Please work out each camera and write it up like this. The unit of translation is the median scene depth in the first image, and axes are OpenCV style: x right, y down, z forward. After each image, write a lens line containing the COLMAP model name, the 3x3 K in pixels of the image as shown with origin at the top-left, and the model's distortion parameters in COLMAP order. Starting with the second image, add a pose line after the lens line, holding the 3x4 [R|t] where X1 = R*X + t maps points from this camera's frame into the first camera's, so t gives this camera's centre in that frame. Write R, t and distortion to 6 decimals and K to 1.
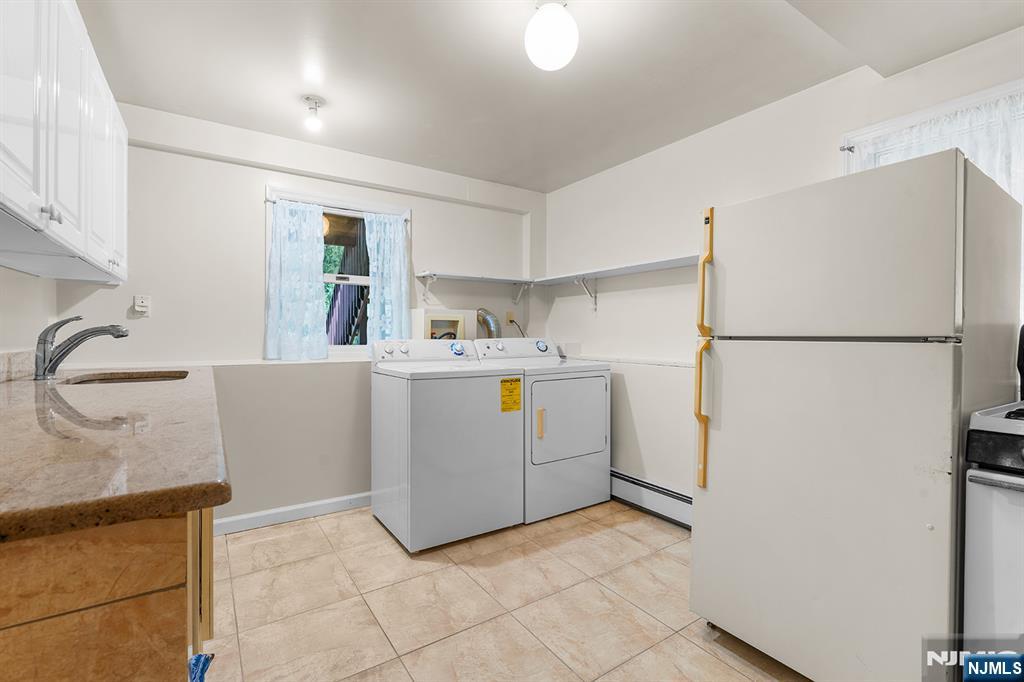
lens RADIAL K [[462.9, 0, 511.4], [0, 462.9, 334.9], [0, 0, 1]] dist [-0.007382, 0.002055]
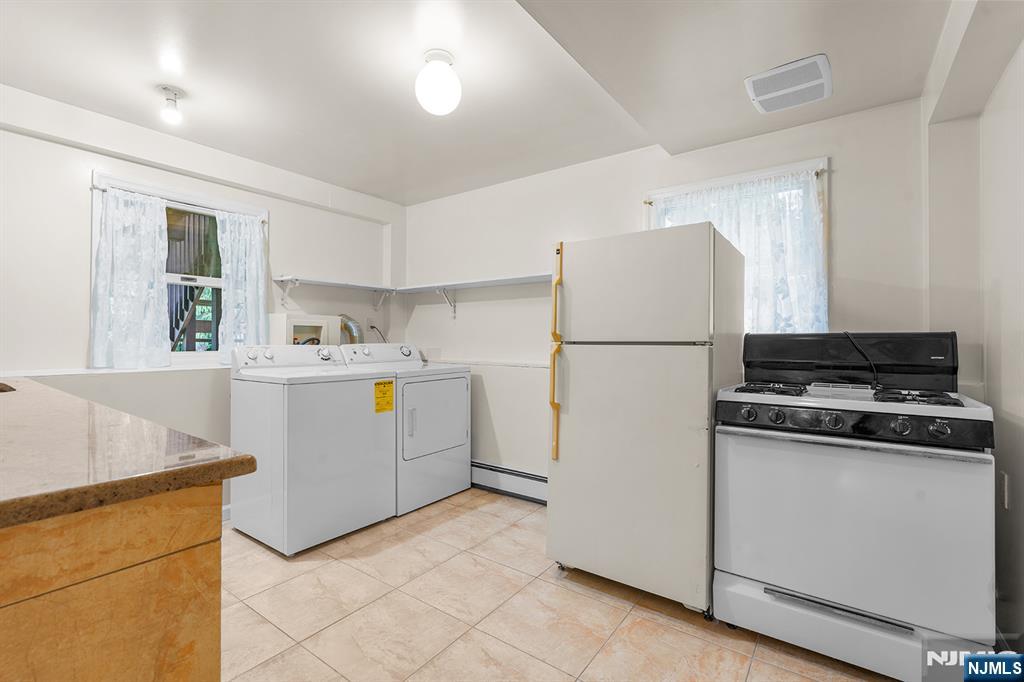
lens RADIAL K [[462.9, 0, 513.6], [0, 462.9, 334.8], [0, 0, 1]] dist [-0.007382, 0.002055]
pose [[0.938073, 0.004273, 0.346411, -0.105193], [-0.000087, 0.999927, -0.012098, -0.000222], [-0.346437, 0.011318, 0.938005, -0.124698]]
